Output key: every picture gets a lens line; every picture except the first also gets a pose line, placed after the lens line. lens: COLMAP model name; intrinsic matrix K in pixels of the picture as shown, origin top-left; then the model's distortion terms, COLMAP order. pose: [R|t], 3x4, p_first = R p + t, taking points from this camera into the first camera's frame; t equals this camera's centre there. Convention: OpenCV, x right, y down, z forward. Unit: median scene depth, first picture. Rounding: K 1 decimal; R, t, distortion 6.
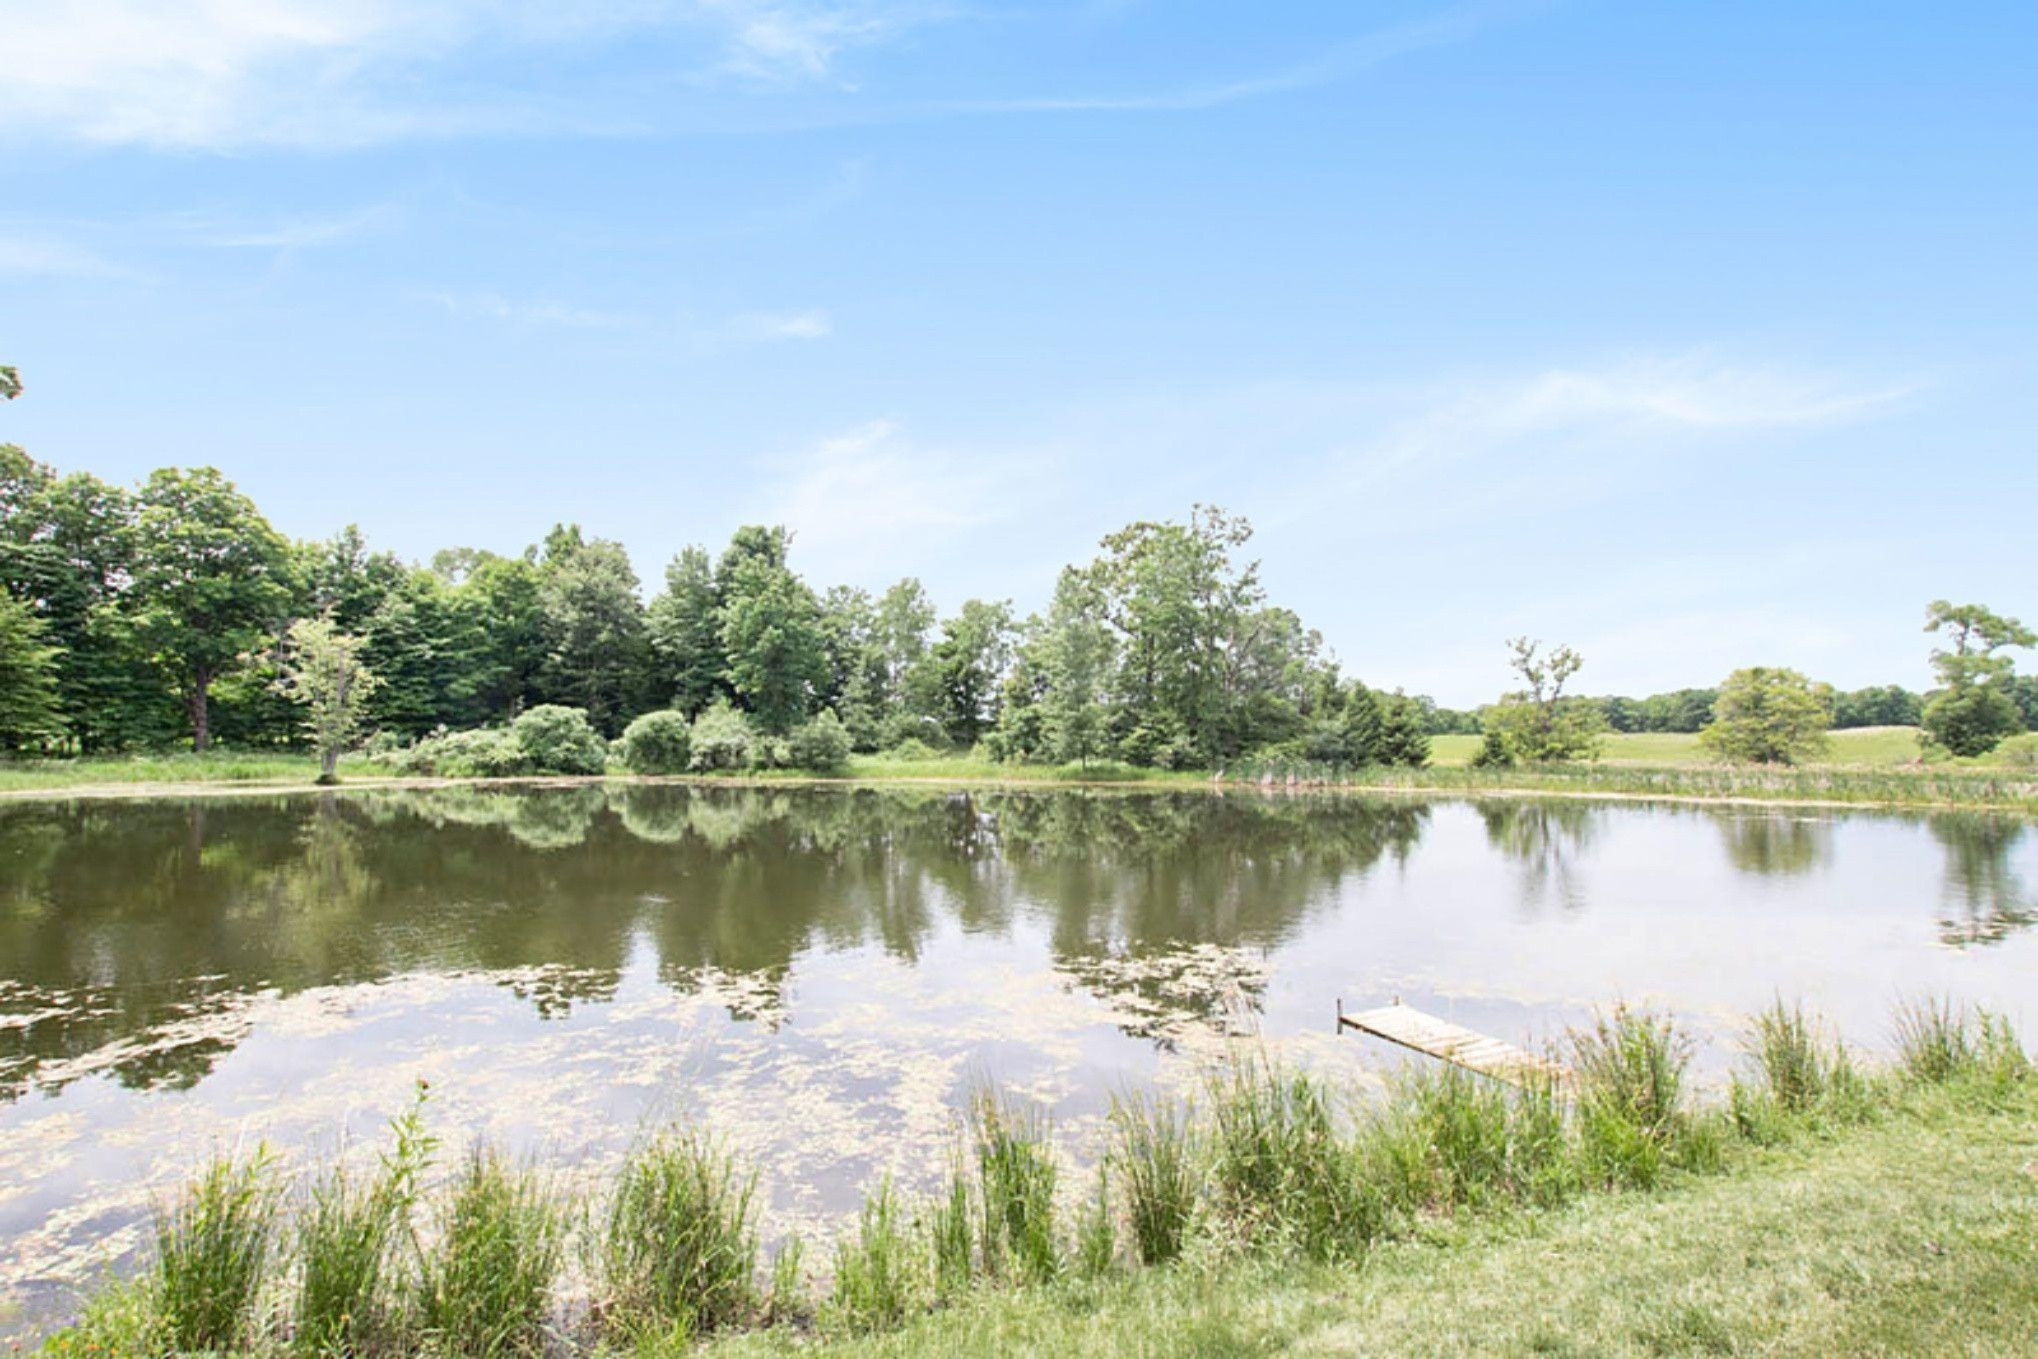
lens RADIAL K [[939.2, 0, 1025.1], [0, 939.2, 694.4], [0, 0, 1]] dist [-0.028428, 0.001642]
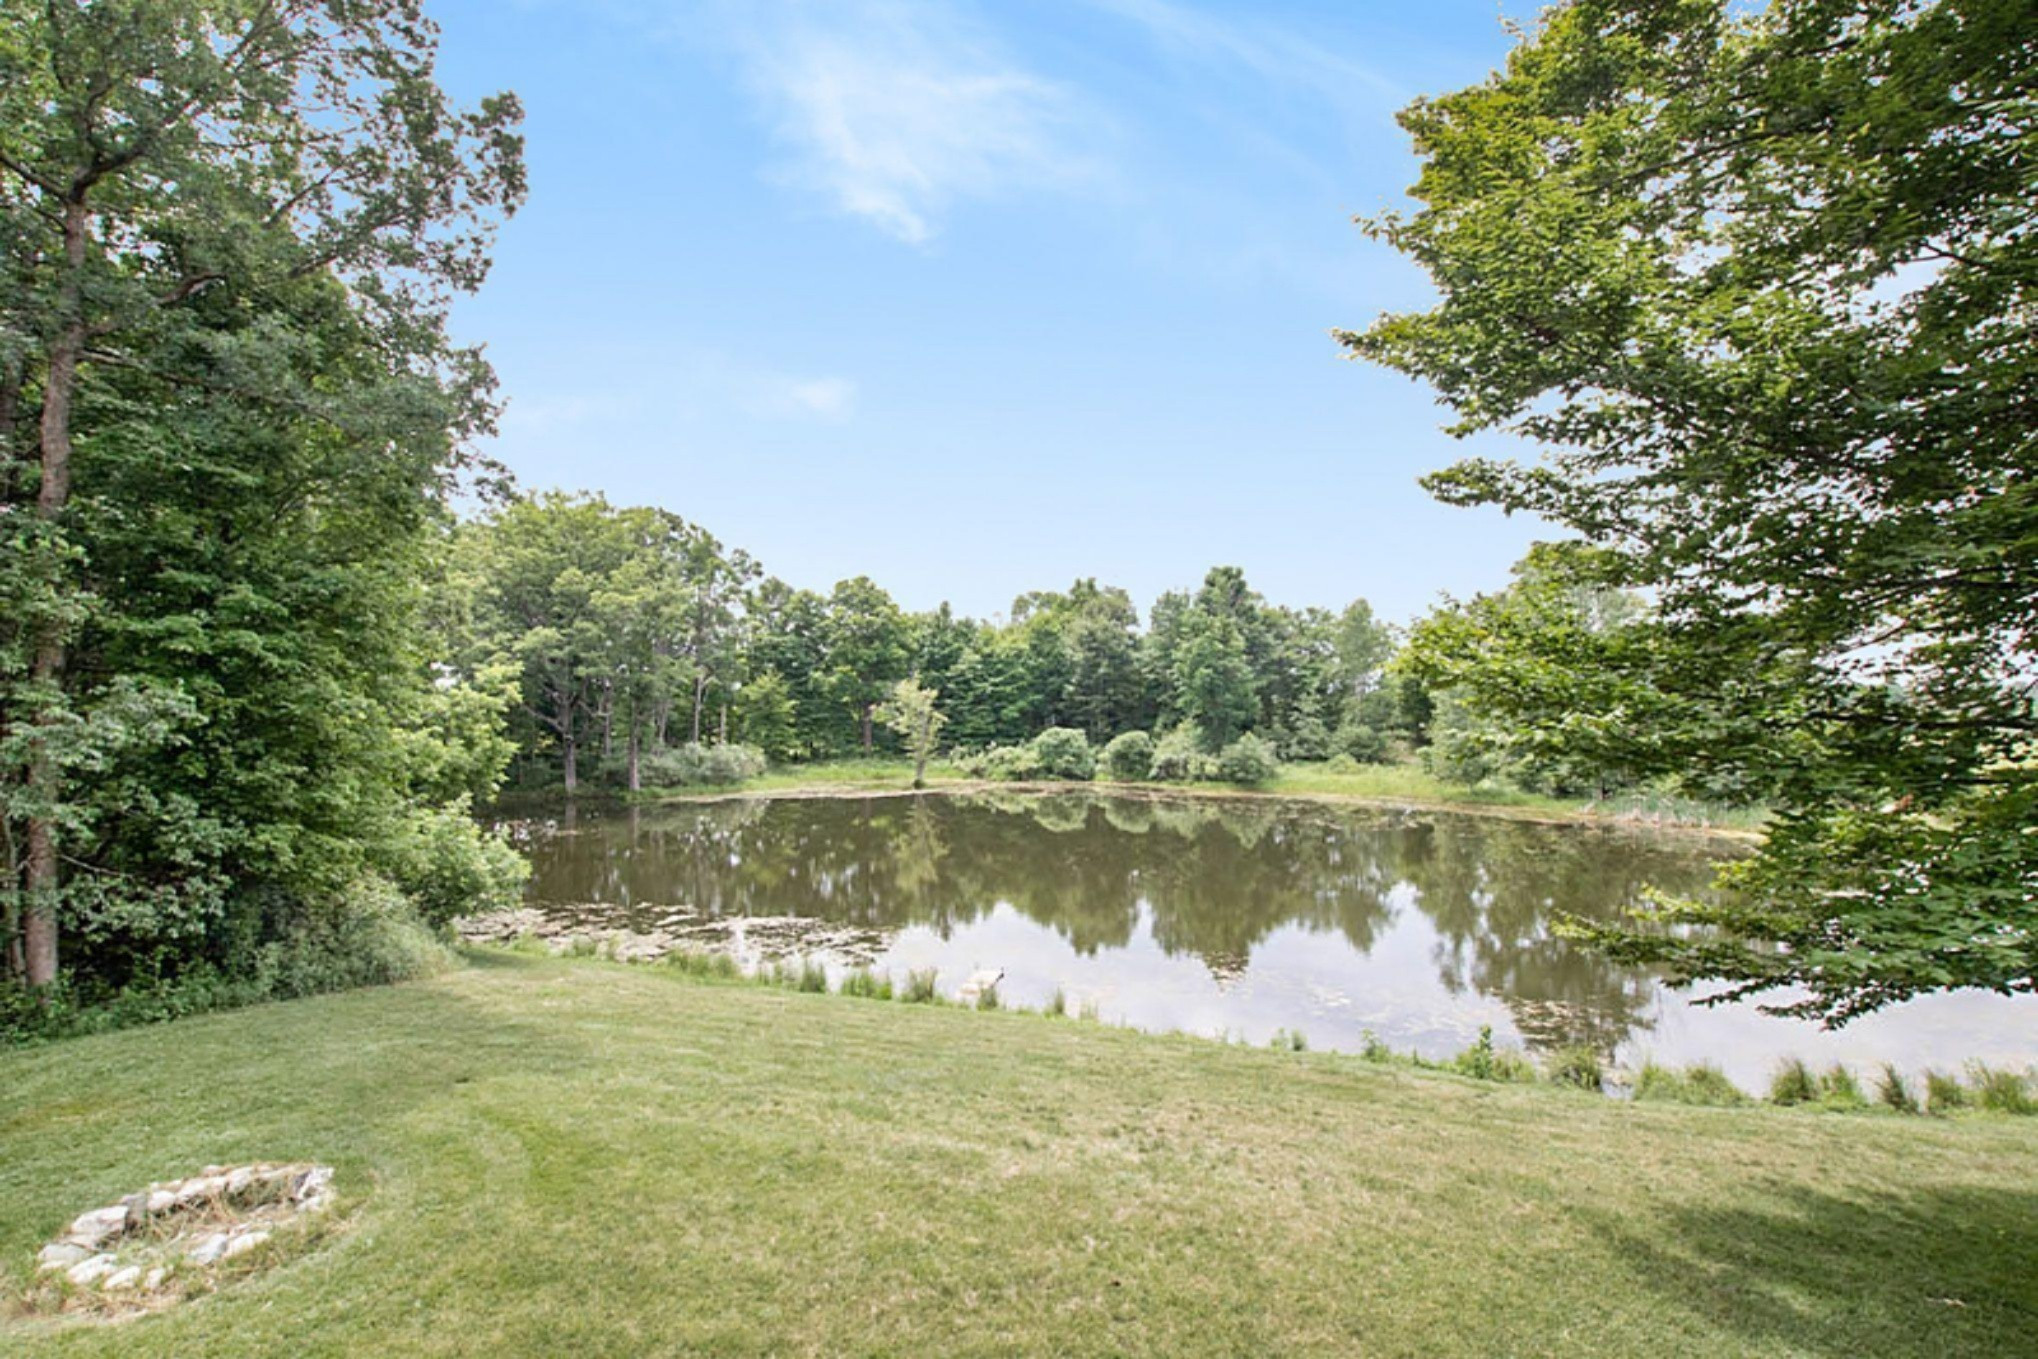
lens RADIAL K [[939.2, 0, 1028.5], [0, 939.2, 694.3], [0, 0, 1]] dist [-0.028428, 0.001642]
pose [[0.816669, -0.017702, -0.576835, 0.249131], [0.033598, 0.999293, 0.016901, -0.061958], [0.576127, -0.033182, 0.816686, -0.146163]]
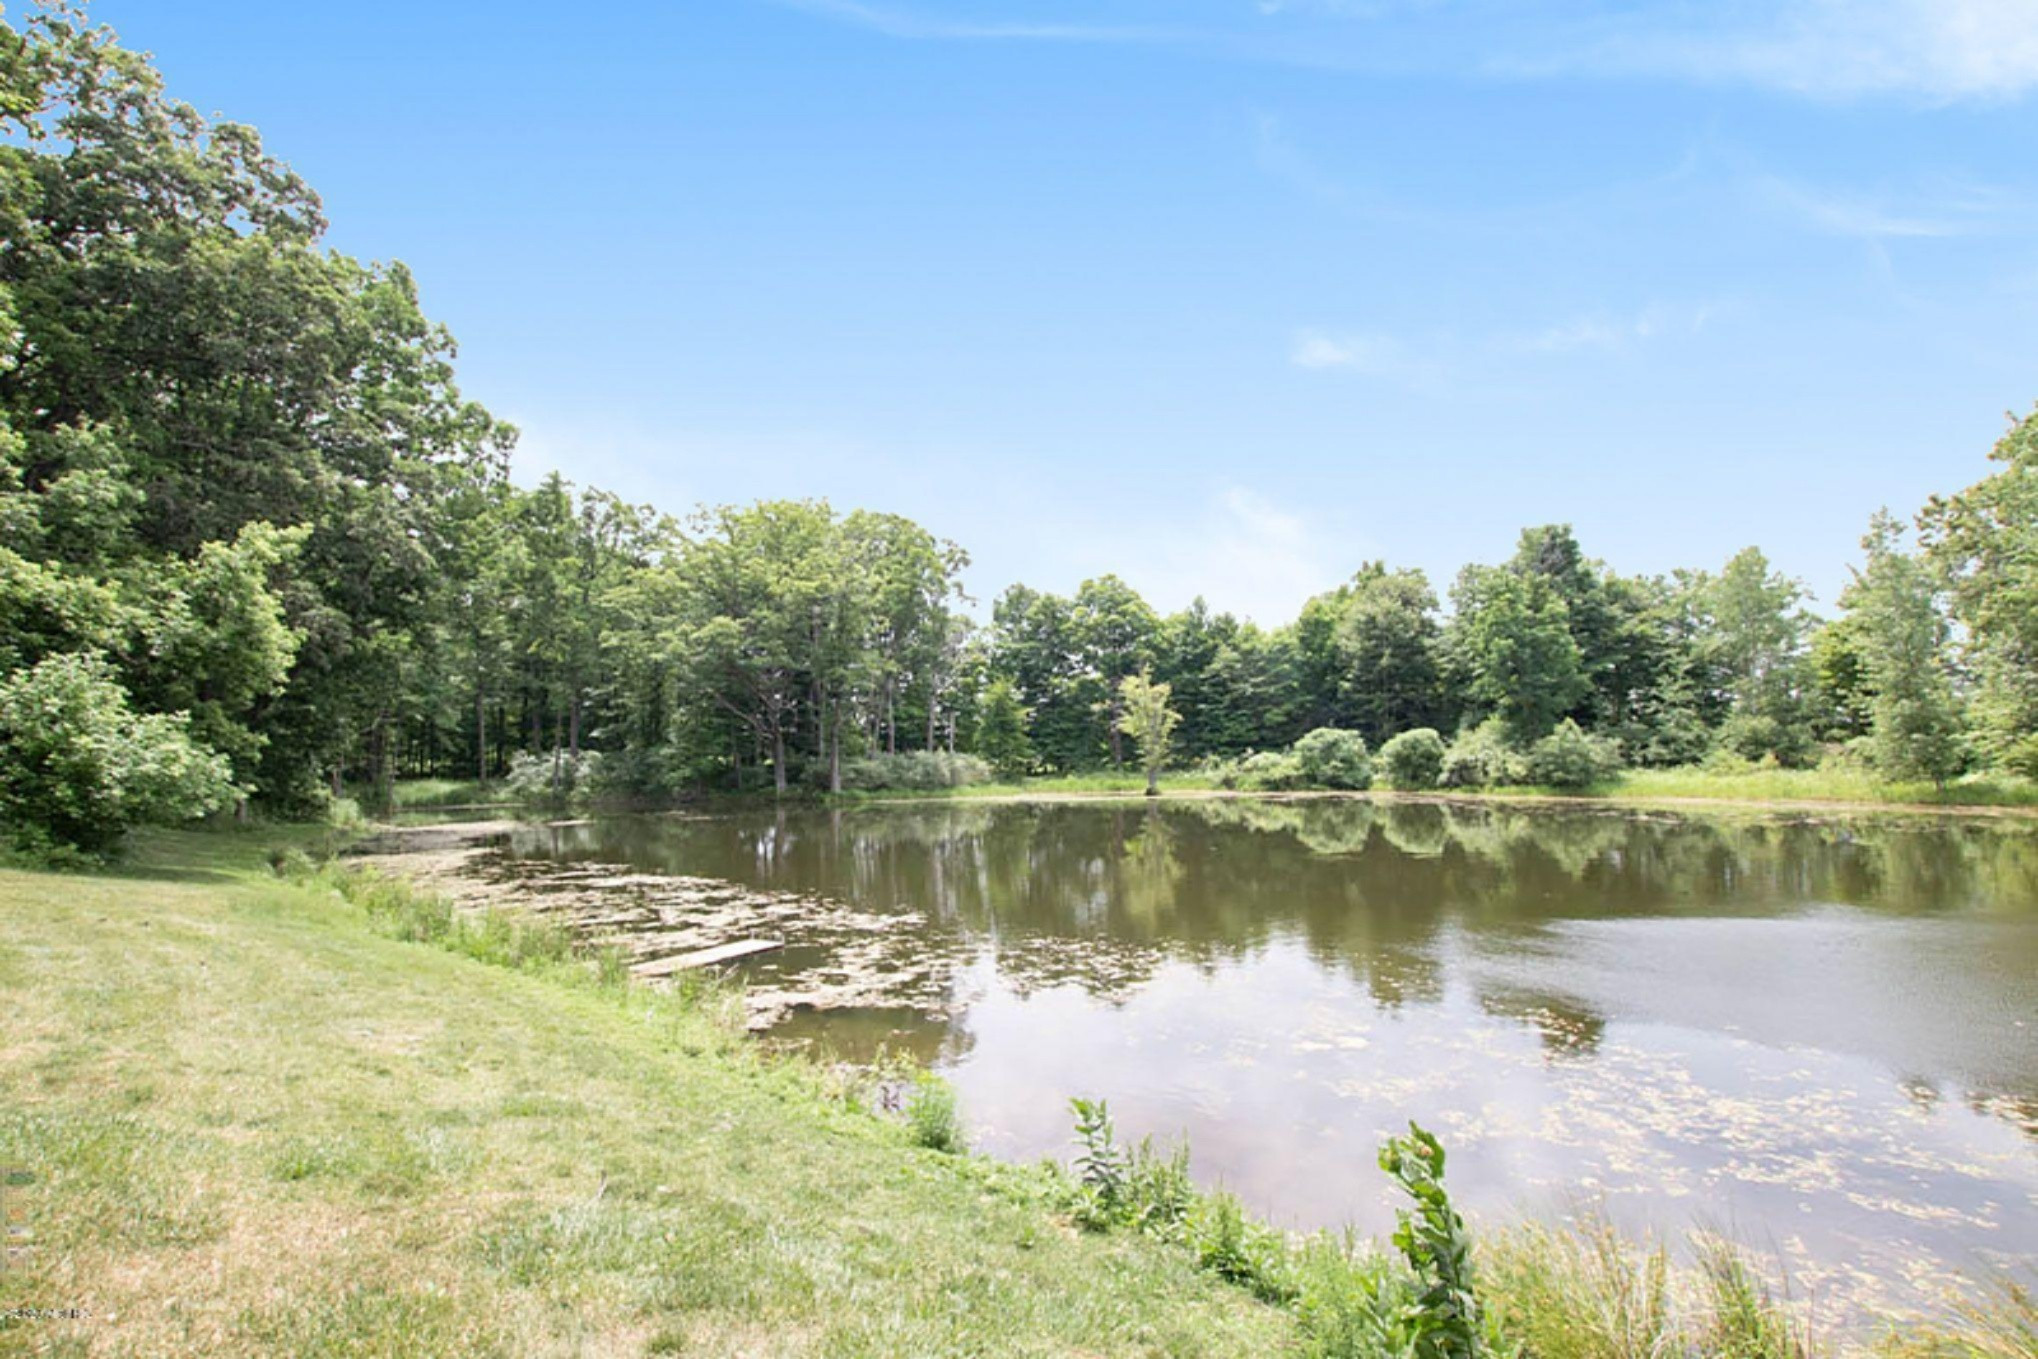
lens RADIAL K [[939.2, 0, 1021.7], [0, 939.2, 698.5], [0, 0, 1]] dist [-0.028428, 0.001642]
pose [[0.558088, -0.067900, -0.826999, 0.233482], [0.059519, 0.997355, -0.041721, 0.000789], [0.827644, -0.025938, 0.560654, 0.053186]]
